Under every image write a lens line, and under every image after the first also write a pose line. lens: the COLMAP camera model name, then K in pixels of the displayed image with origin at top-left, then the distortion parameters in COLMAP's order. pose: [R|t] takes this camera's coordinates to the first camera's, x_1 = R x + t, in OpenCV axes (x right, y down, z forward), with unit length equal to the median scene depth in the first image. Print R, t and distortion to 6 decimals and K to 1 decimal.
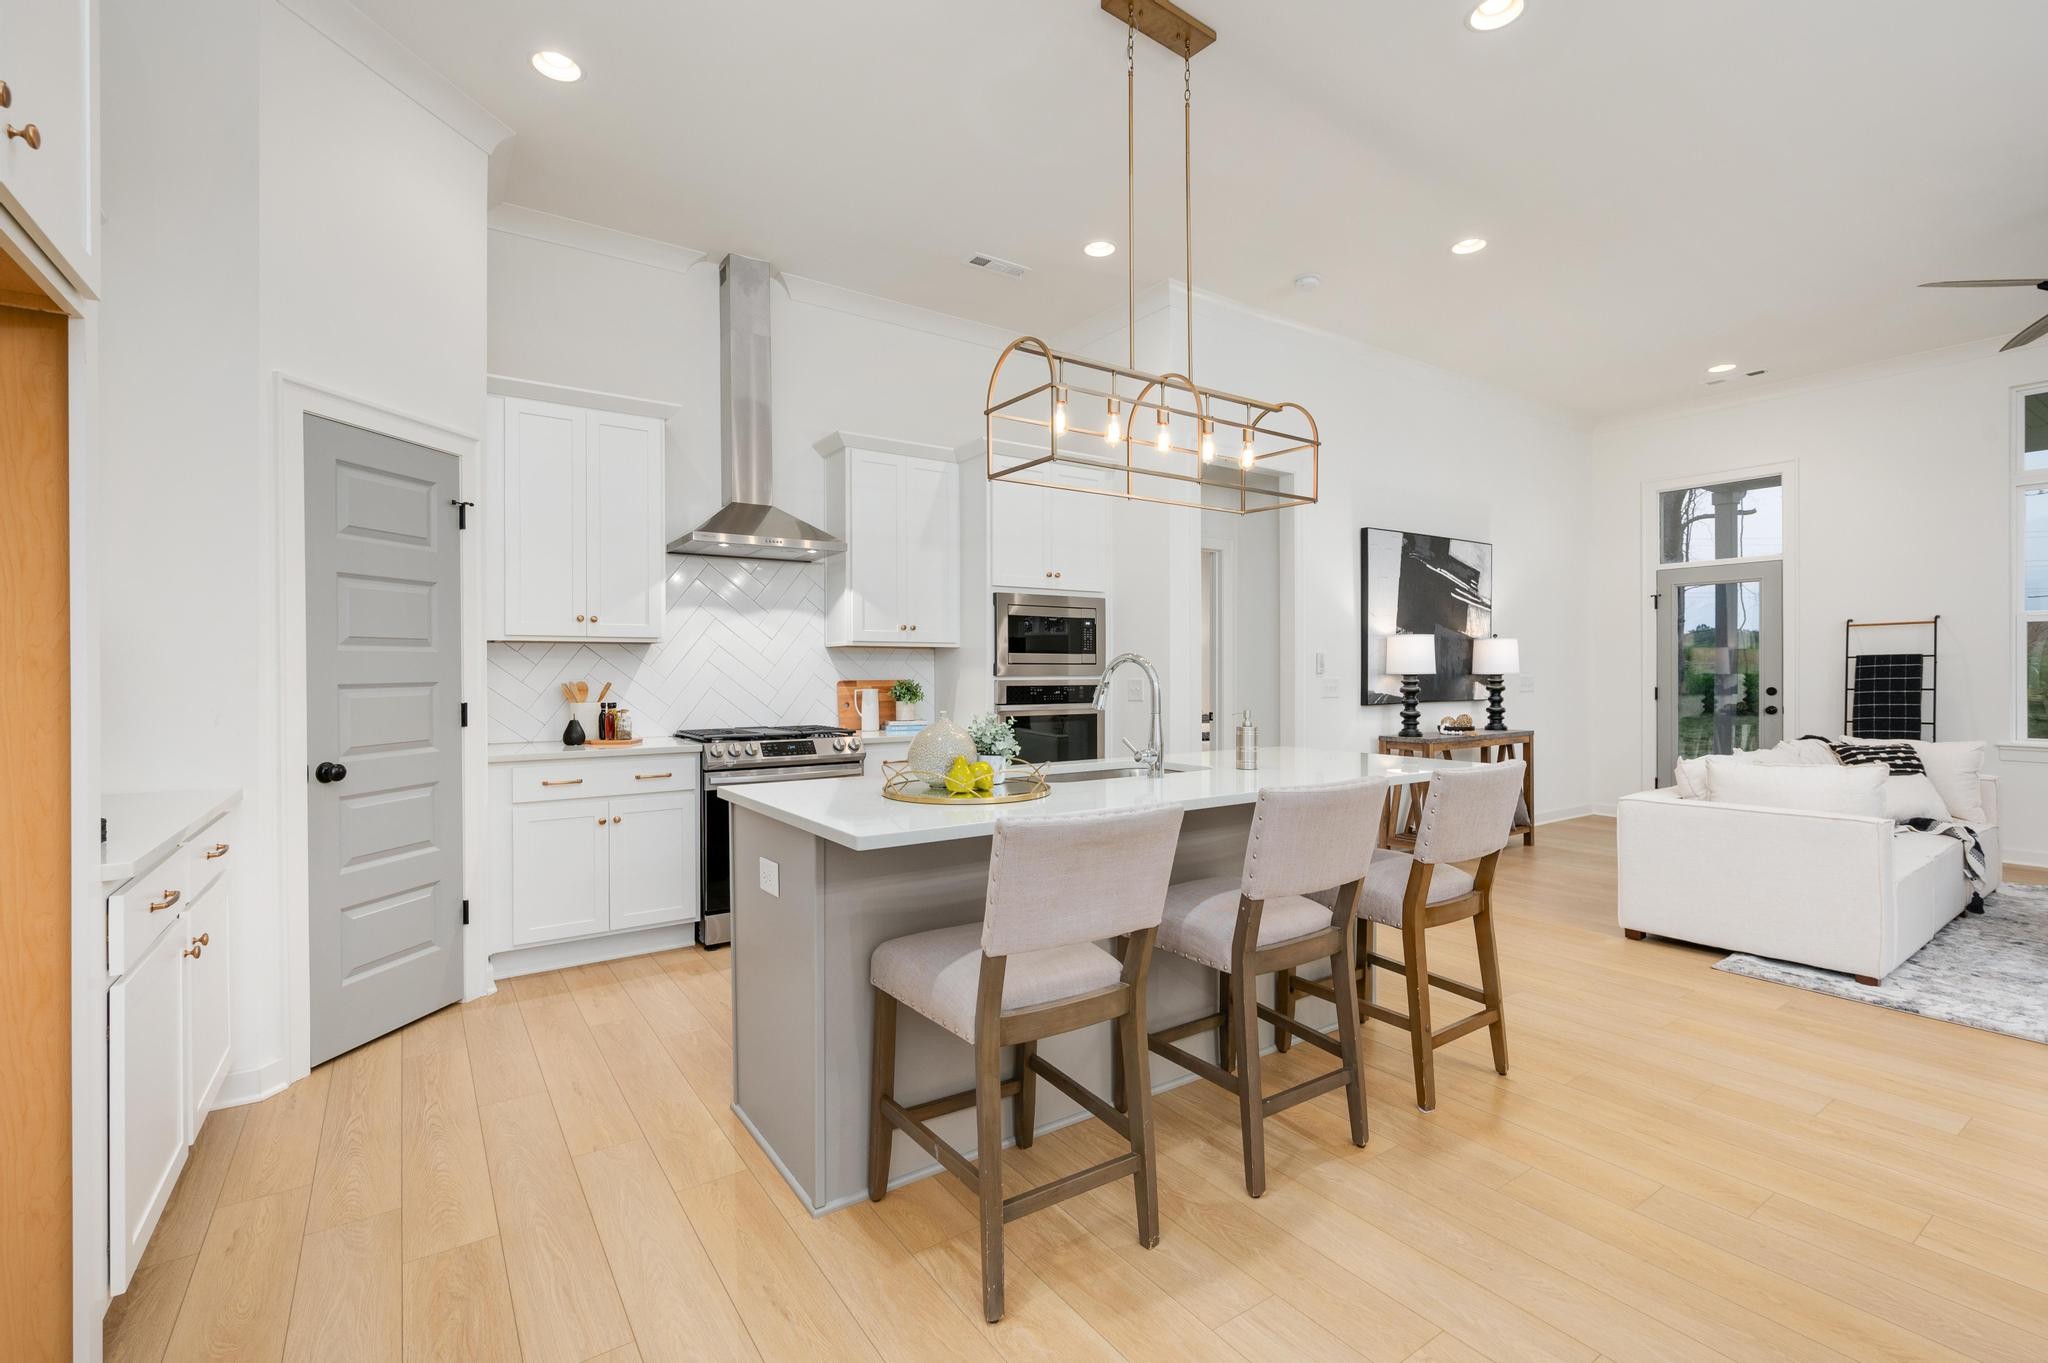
lens RADIAL K [[881.5, 0, 1034.8], [0, 881.5, 673.9], [0, 0, 1]] dist [-0.000971, -0.000041]
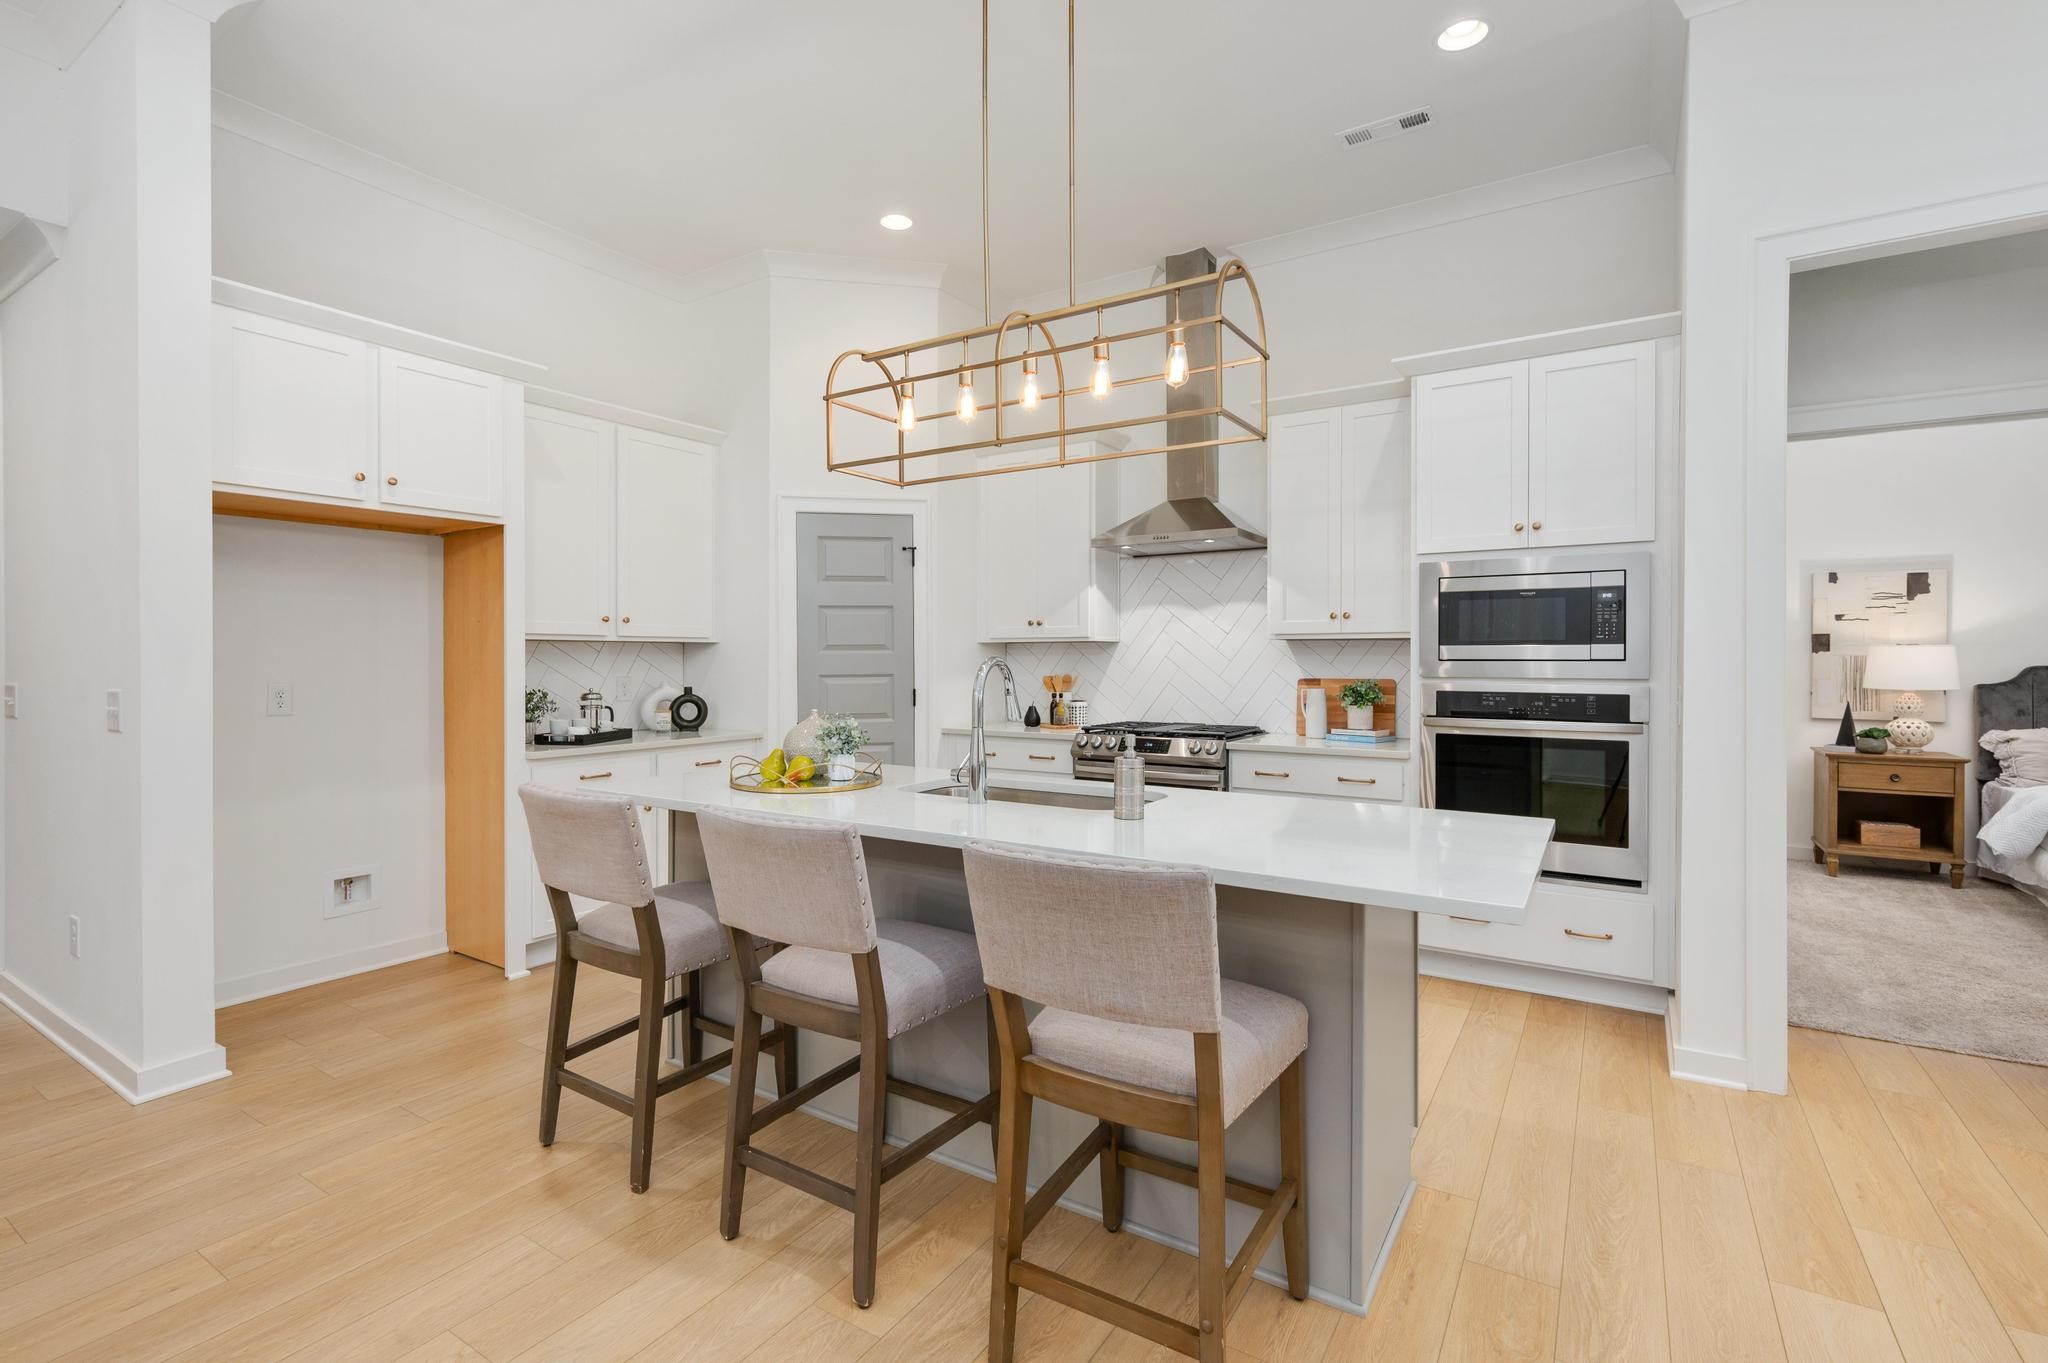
lens RADIAL K [[960.3, 0, 1017.9], [0, 960.3, 654.8], [0, 0, 1]] dist [0.001075, 0.000056]
pose [[0.374465, -0.000614, -0.927241, 0.586843], [-0.004159, 0.999989, -0.002341, -0.013035], [0.927232, 0.004733, 0.374458, 0.401036]]
